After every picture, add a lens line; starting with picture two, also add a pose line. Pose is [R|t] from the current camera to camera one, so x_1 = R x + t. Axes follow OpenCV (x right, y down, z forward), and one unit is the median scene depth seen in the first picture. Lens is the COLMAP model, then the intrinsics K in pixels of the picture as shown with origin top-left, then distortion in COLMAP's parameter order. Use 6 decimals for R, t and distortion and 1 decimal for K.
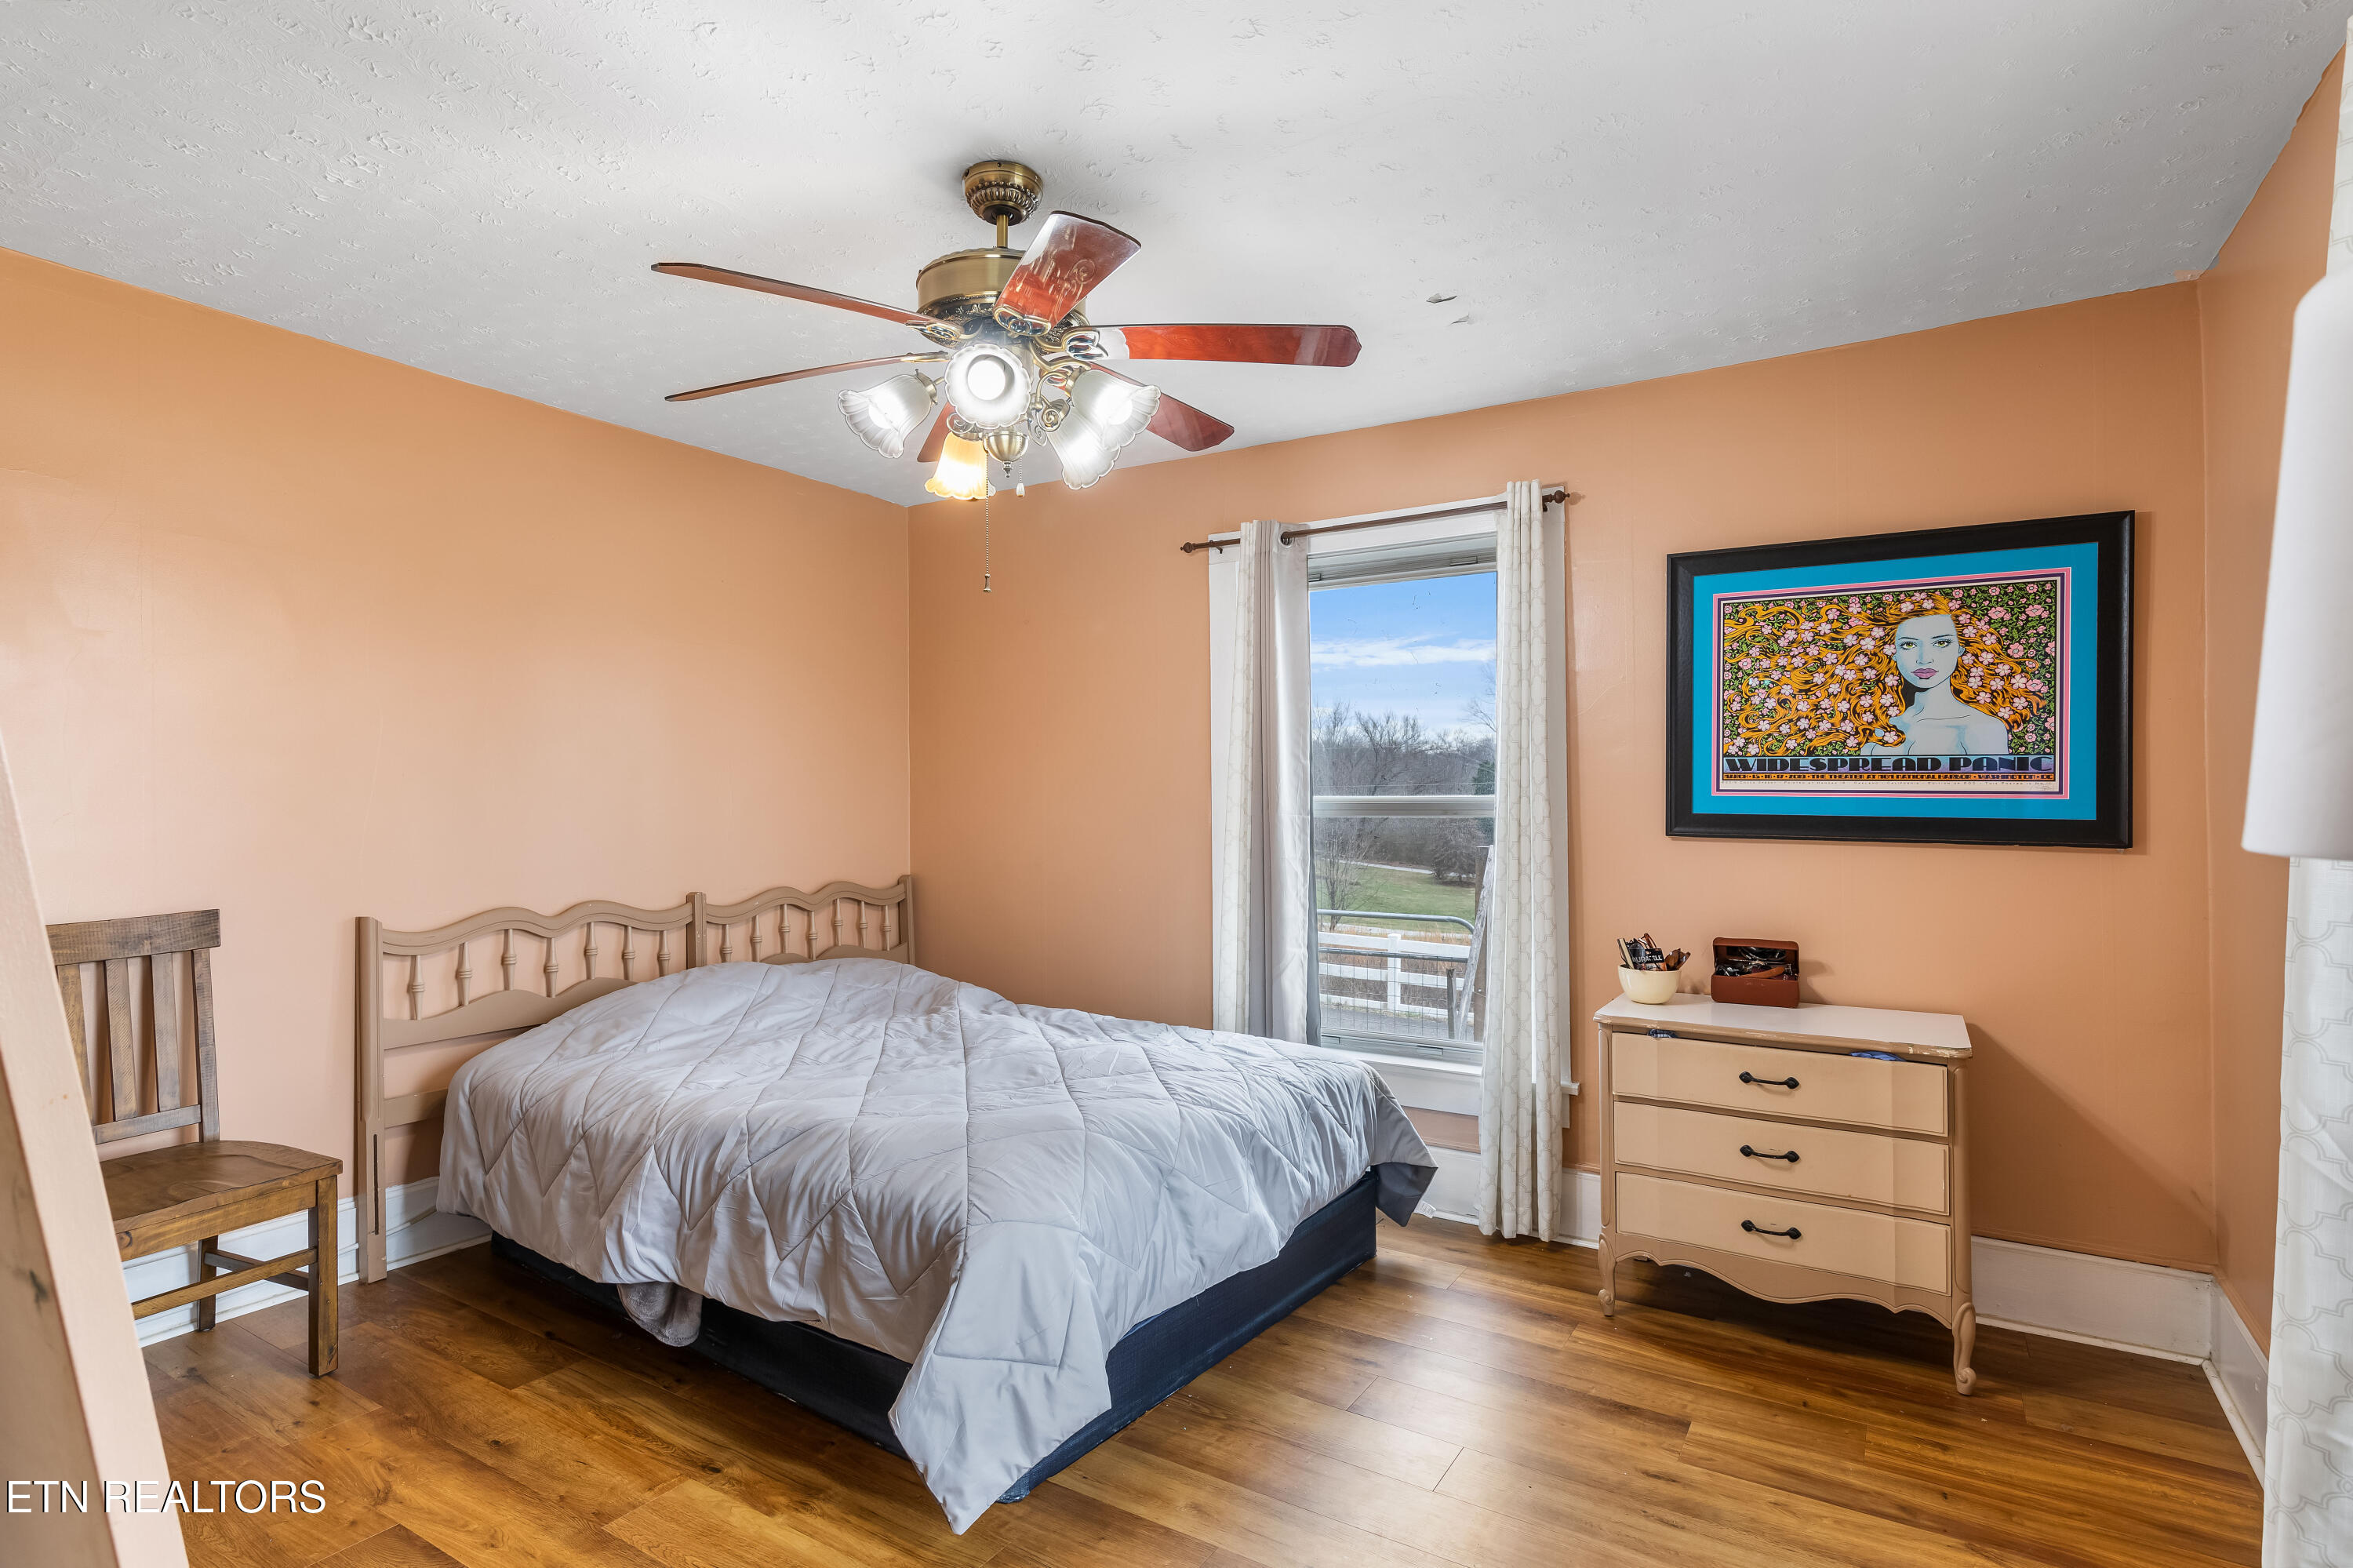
lens RADIAL K [[1190.9, 0, 1176.6], [0, 1190.9, 783.2], [0, 0, 1]] dist [0.009079, -0.001473]
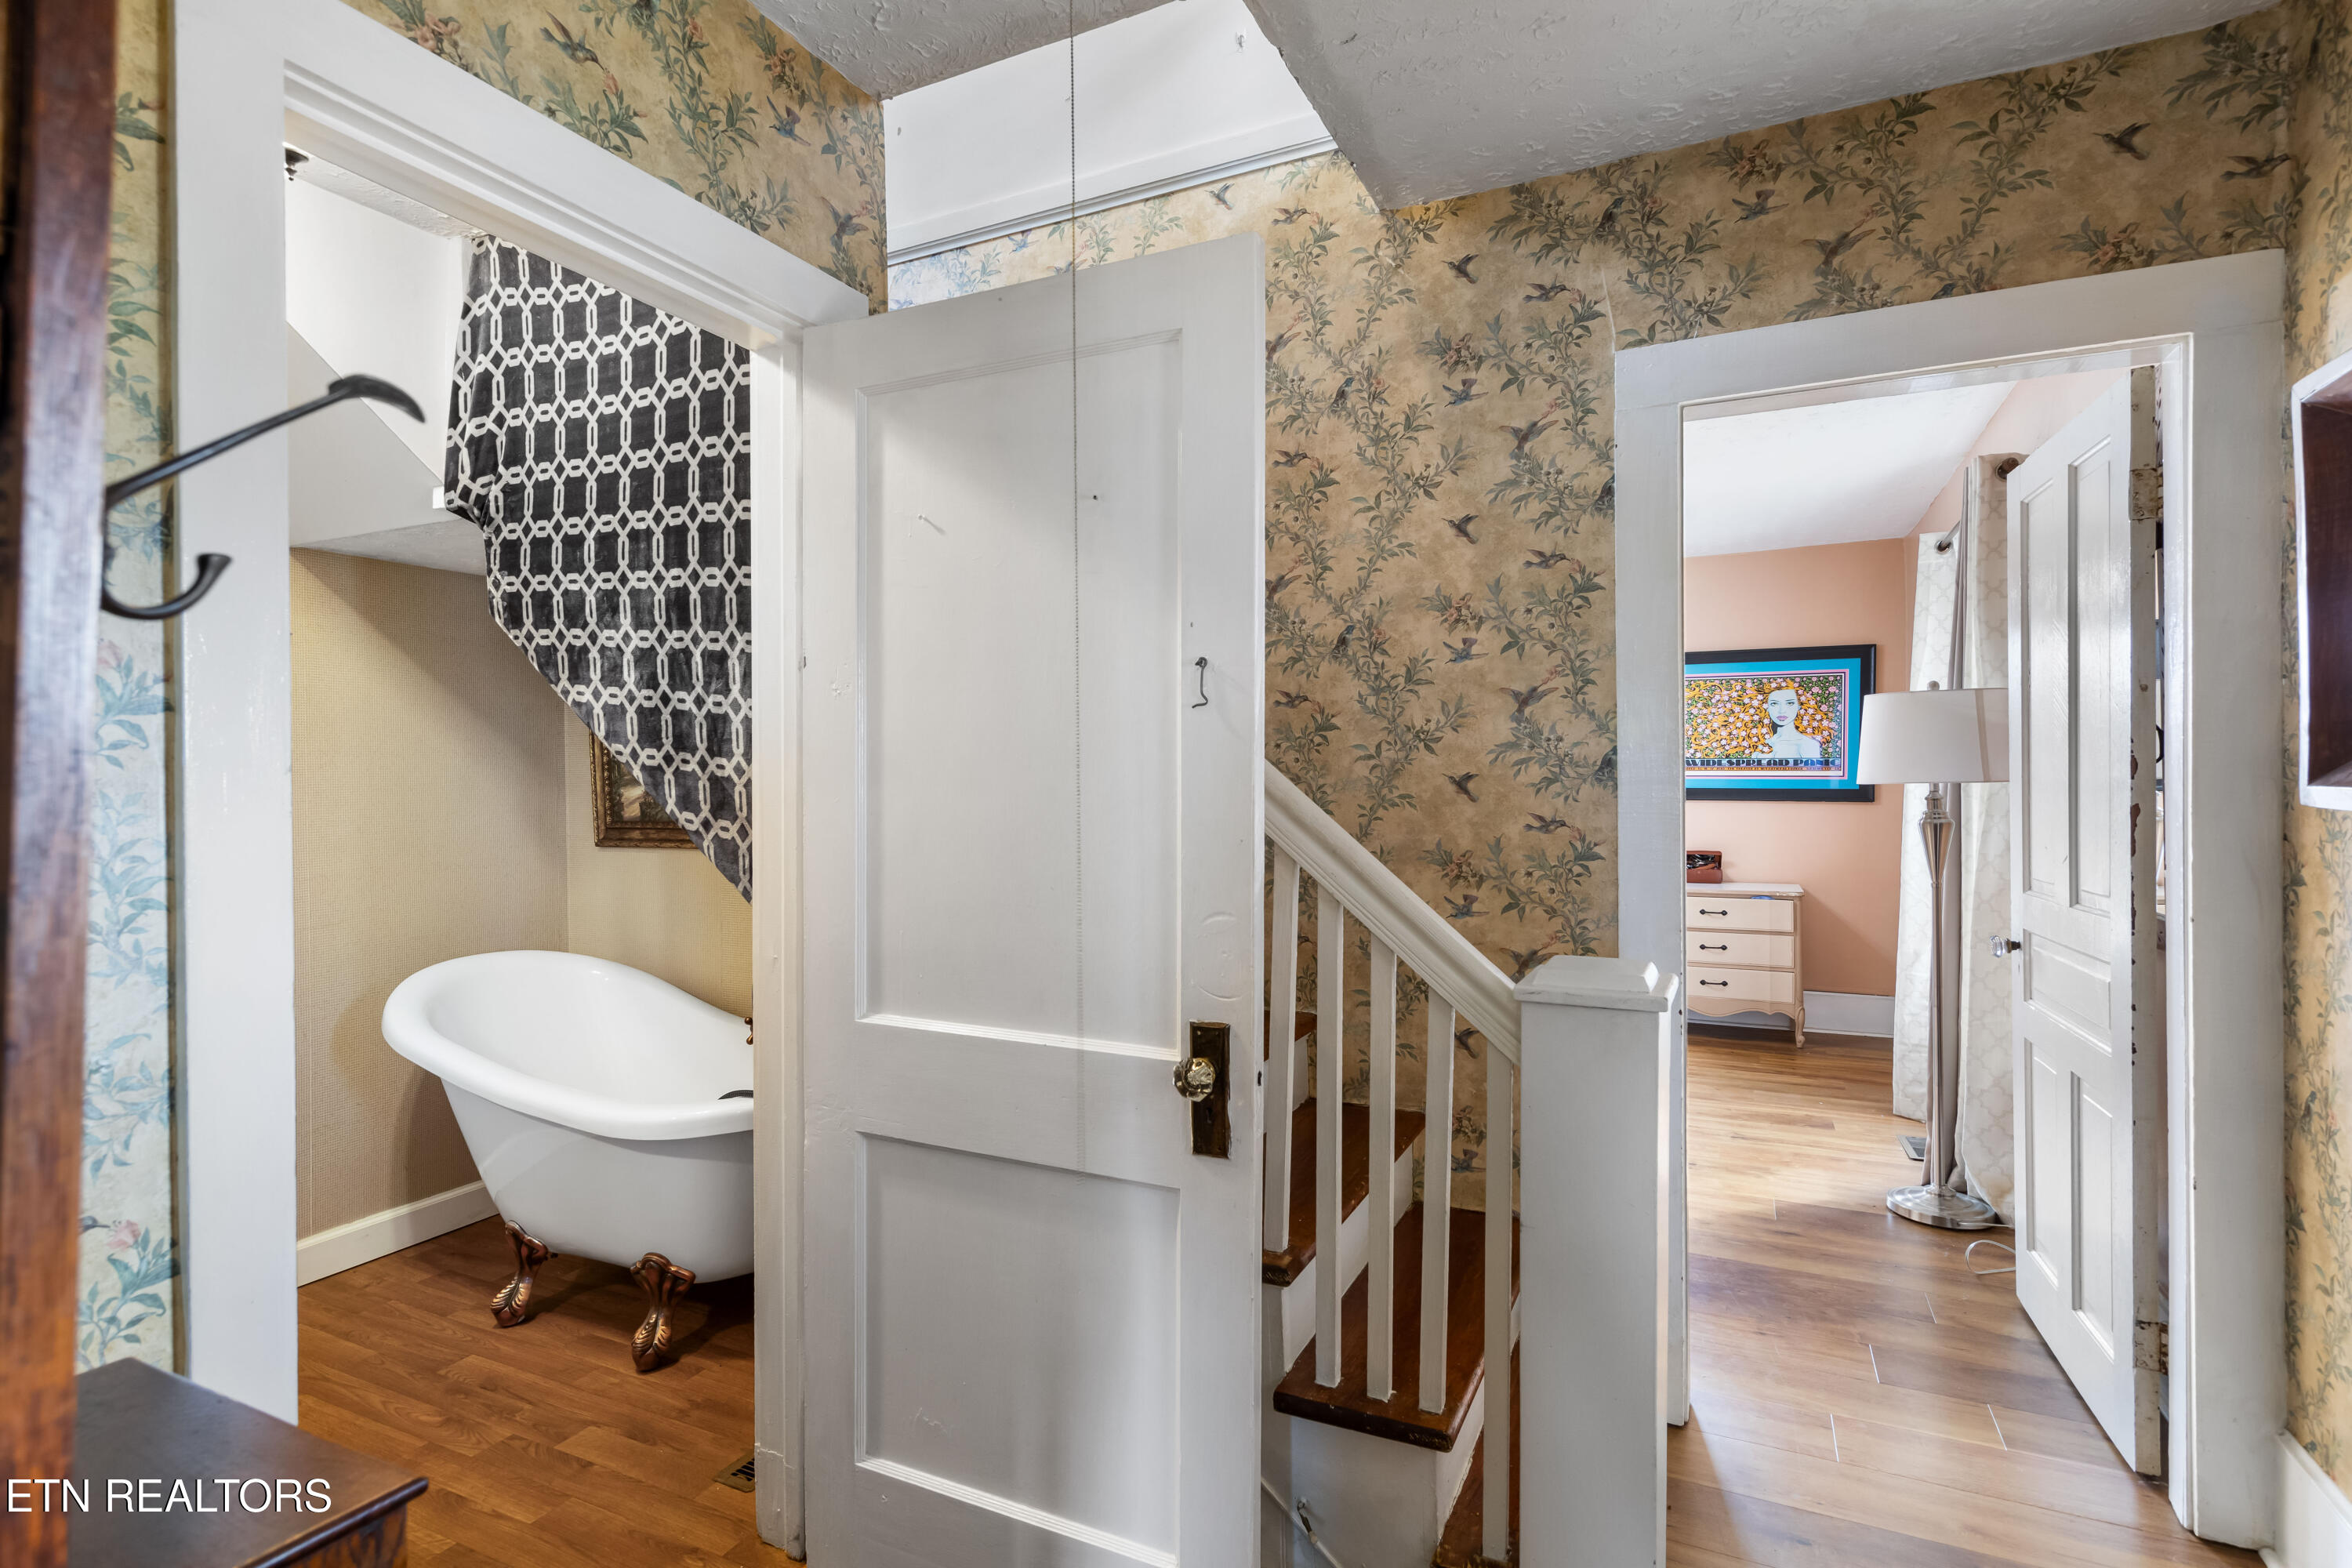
lens RADIAL K [[1148.7, 0, 1175.3], [0, 1148.7, 779.7], [0, 0, 1]] dist [0.001640, 0.000109]
pose [[0.995578, -0.000416, 0.093942, -0.591912], [-0.000099, 0.999985, 0.005482, 0.002518], [-0.093943, -0.005467, 0.995563, -0.859768]]
